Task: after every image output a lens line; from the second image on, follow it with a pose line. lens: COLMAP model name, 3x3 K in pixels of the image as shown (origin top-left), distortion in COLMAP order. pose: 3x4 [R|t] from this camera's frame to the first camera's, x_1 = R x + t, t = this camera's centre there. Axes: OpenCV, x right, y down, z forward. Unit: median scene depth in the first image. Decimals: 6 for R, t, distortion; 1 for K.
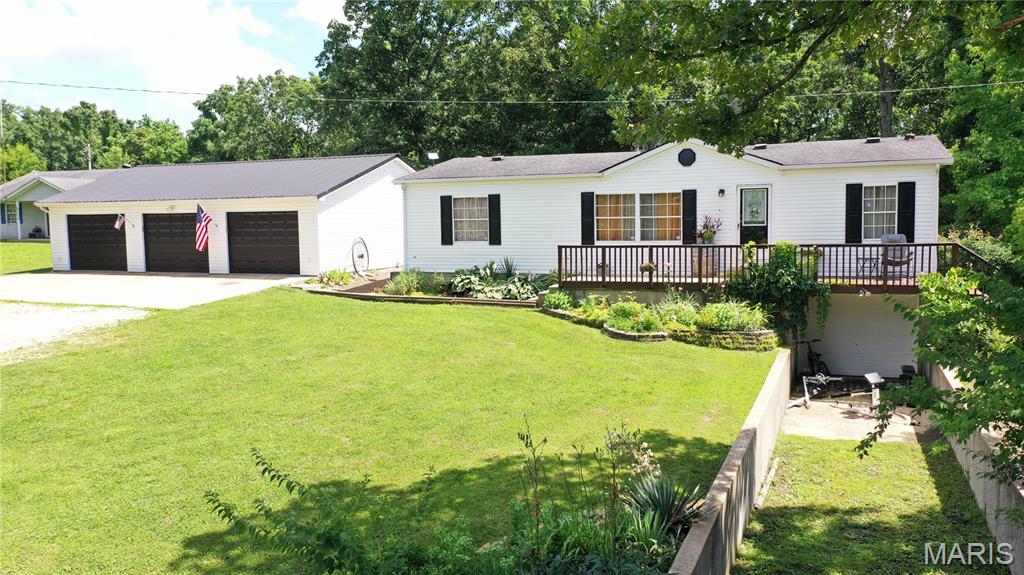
lens RADIAL K [[801.0, 0, 512.0], [0, 801.0, 287.5], [0, 0, 1]] dist [0.000225, -0.000109]
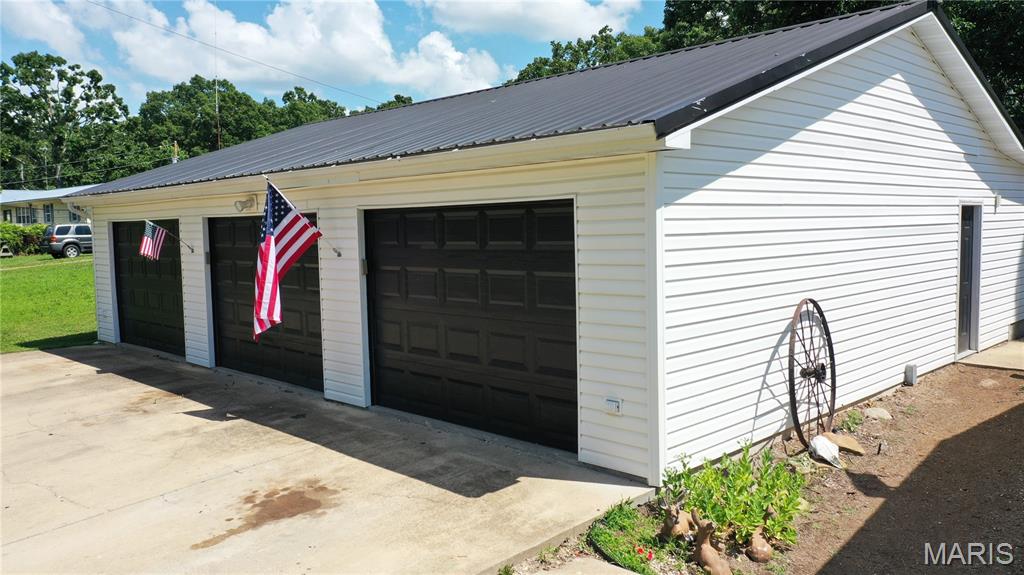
lens RADIAL K [[801.0, 0, 512.0], [0, 801.0, 287.5], [0, 0, 1]] dist [0.000225, -0.000109]
pose [[0.918034, 0.022016, -0.395890, -0.204064], [-0.024895, 0.999688, -0.002137, -0.073625], [0.395719, 0.011818, 0.918296, 0.835530]]
